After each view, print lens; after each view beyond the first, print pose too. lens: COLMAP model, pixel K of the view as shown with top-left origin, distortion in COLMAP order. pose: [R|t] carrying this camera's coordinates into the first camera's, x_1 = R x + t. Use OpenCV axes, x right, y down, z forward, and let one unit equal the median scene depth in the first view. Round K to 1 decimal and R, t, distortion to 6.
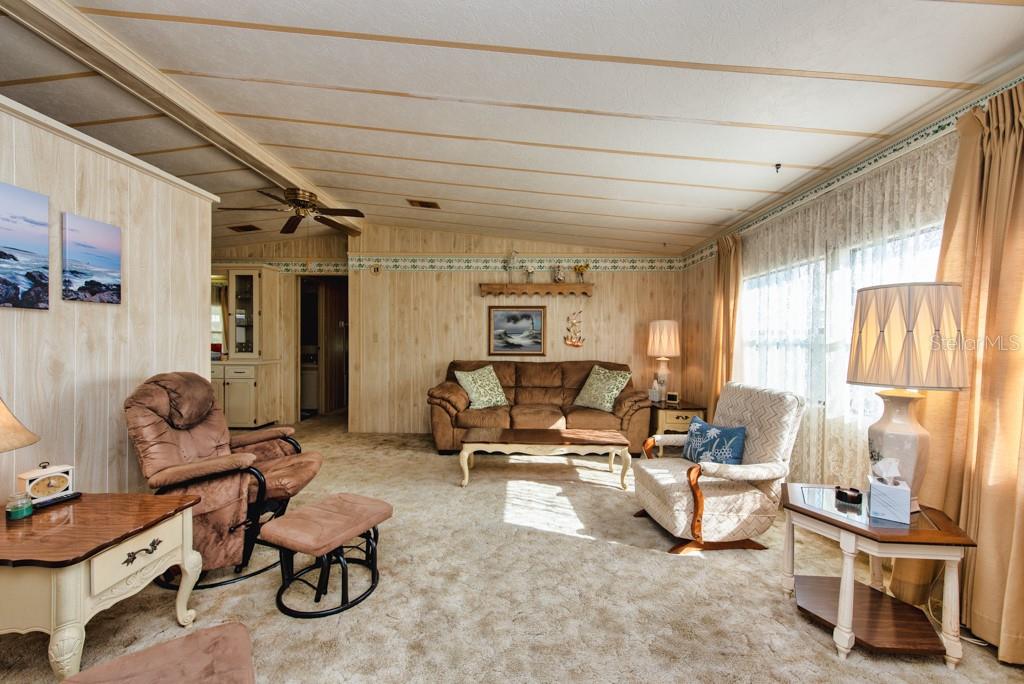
lens RADIAL K [[392.3, 0, 509.8], [0, 392.3, 345.9], [0, 0, 1]] dist [0.001473, -0.000144]
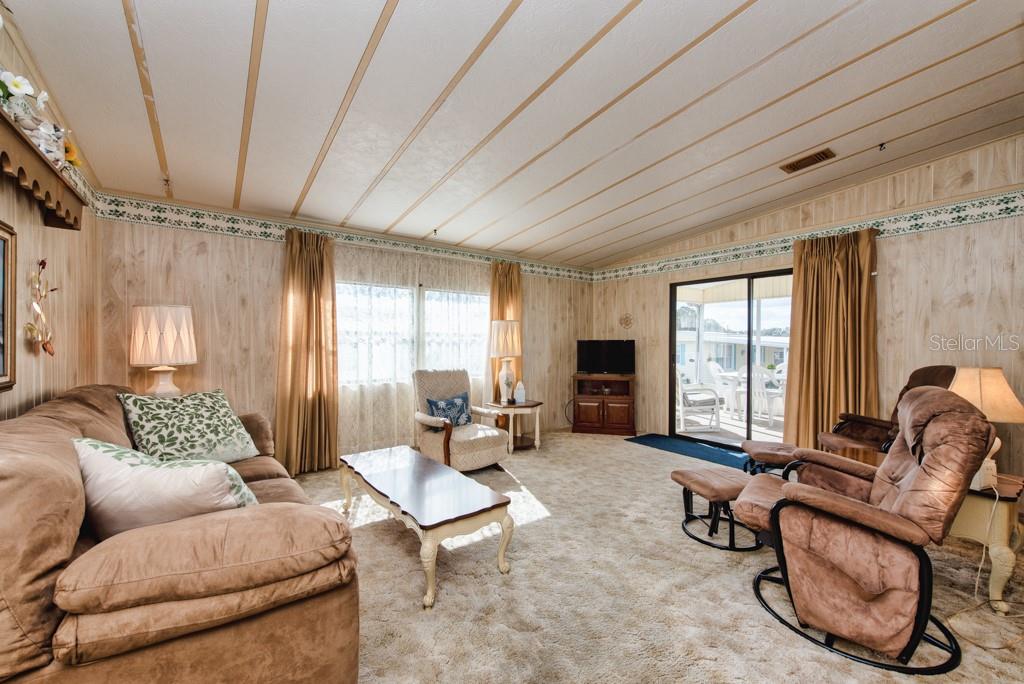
lens RADIAL K [[399.3, 0, 513.0], [0, 399.3, 343.5], [0, 0, 1]] dist [0.006256, -0.000658]
pose [[-0.630313, -0.013307, 0.776227, -0.930768], [0.001108, 0.999837, 0.018041, -0.032900], [-0.776340, 0.012232, -0.630195, 2.108183]]
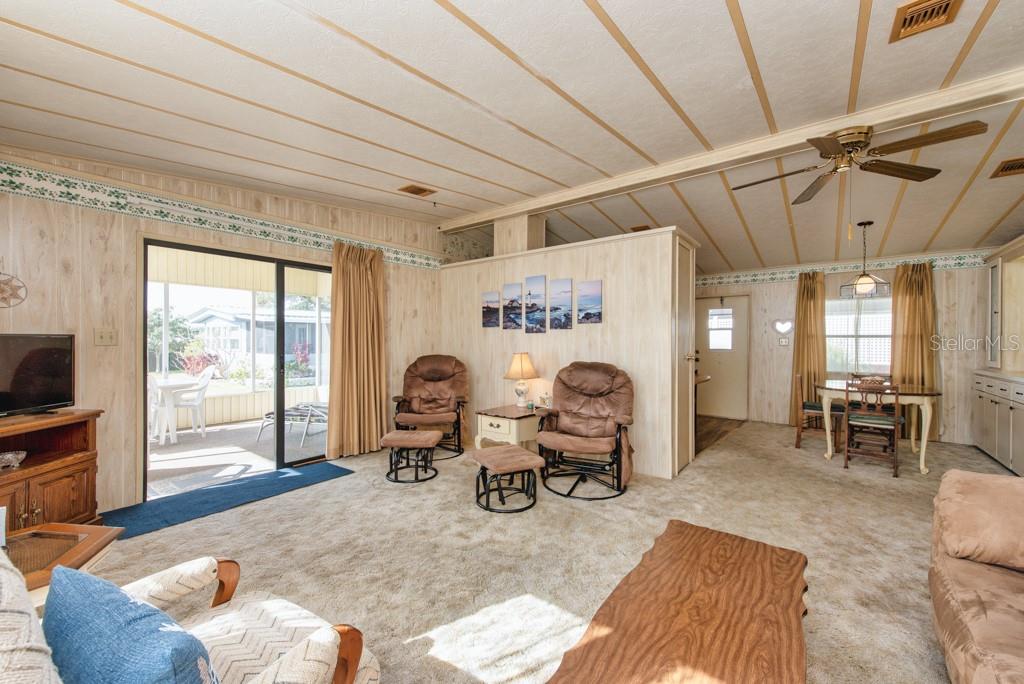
lens RADIAL K [[392.3, 0, 509.8], [0, 392.3, 345.9], [0, 0, 1]] dist [0.001473, -0.000144]
pose [[-0.580398, -0.001713, -0.814331, 0.713488], [-0.019842, 0.999731, 0.012039, -0.013578], [0.814091, 0.023146, -0.580276, 1.694643]]
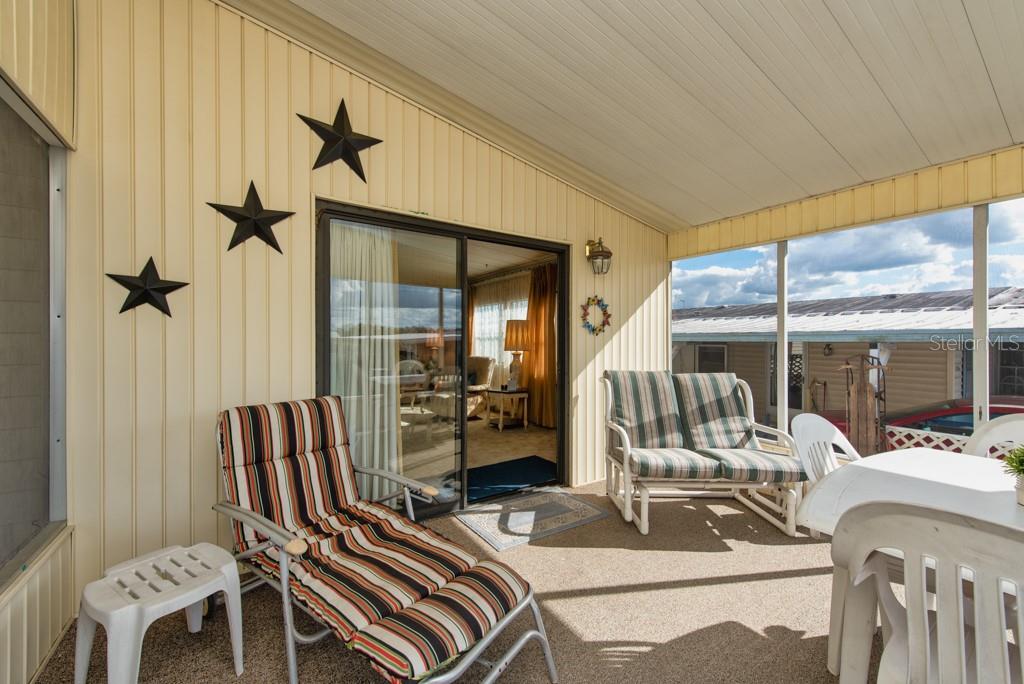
lens RADIAL K [[402.0, 0, 512.9], [0, 402.0, 343.4], [0, 0, 1]] dist [0.014343, -0.000190]
pose [[0.807386, -0.014146, 0.589853, -0.579175], [0.013426, 0.999894, 0.005602, 0.011135], [-0.589870, 0.003397, 0.807491, -0.965701]]
